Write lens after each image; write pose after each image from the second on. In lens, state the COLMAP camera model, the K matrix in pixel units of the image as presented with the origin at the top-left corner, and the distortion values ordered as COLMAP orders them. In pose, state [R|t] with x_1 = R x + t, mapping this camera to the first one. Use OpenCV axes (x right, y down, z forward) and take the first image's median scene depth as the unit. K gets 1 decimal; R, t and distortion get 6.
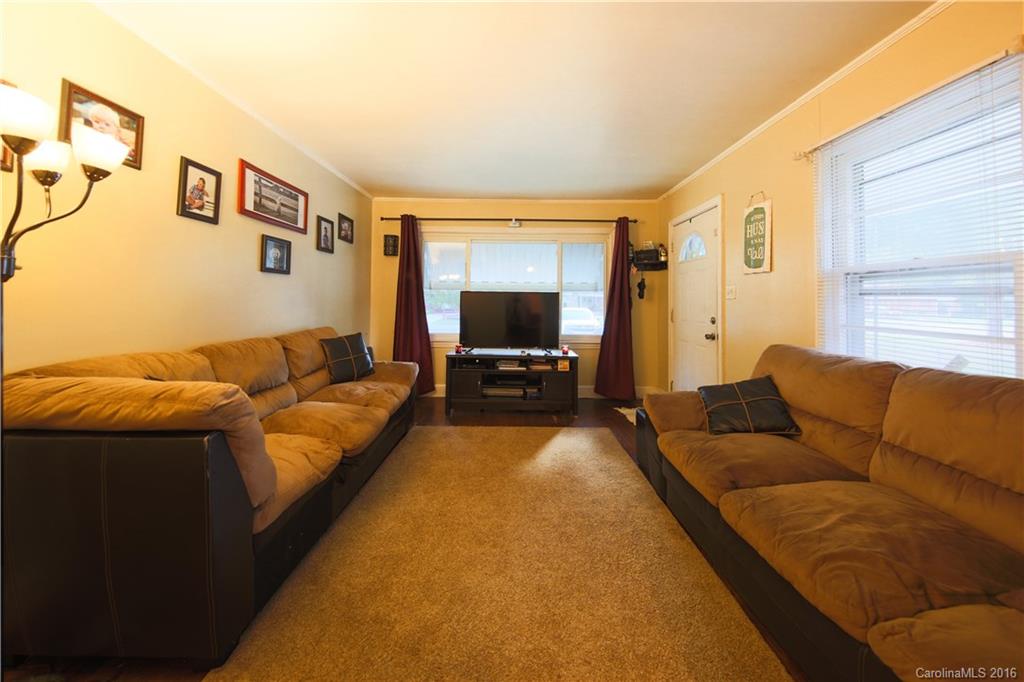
lens RADIAL K [[352.7, 0, 493.4], [0, 352.7, 297.4], [0, 0, 1]] dist [0.001831, -0.001566]
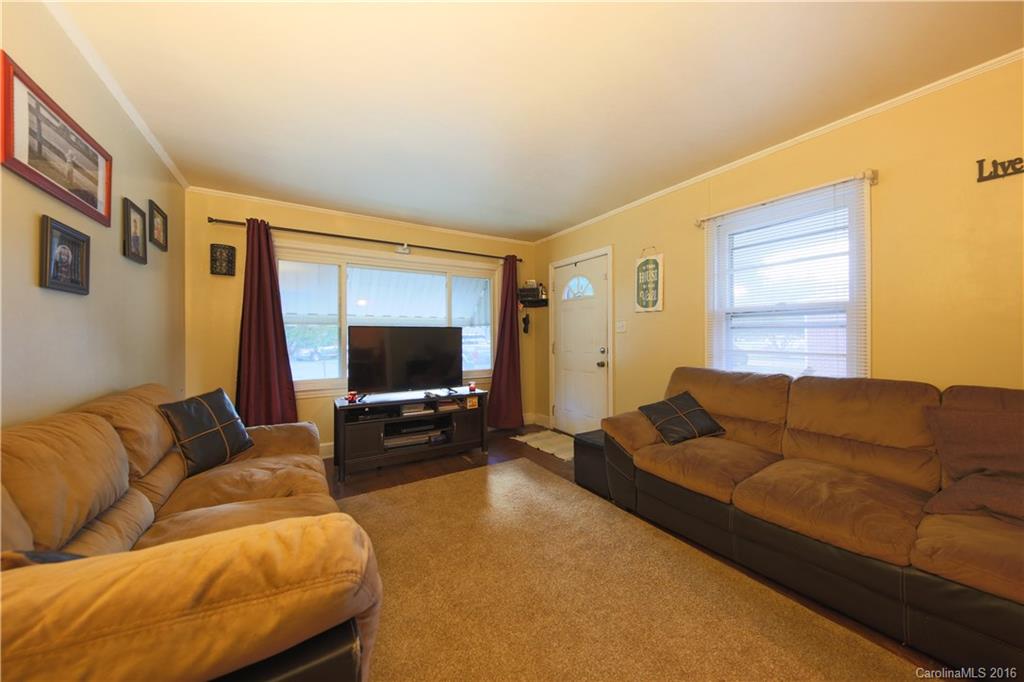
lens RADIAL K [[352.7, 0, 512.5], [0, 352.7, 338.0], [0, 0, 1]] dist [0.001831, -0.001566]
pose [[0.849167, -0.017663, 0.527829, -0.286704], [0.009213, 0.999784, 0.018636, -0.002078], [-0.528044, -0.010962, 0.849146, 0.164994]]
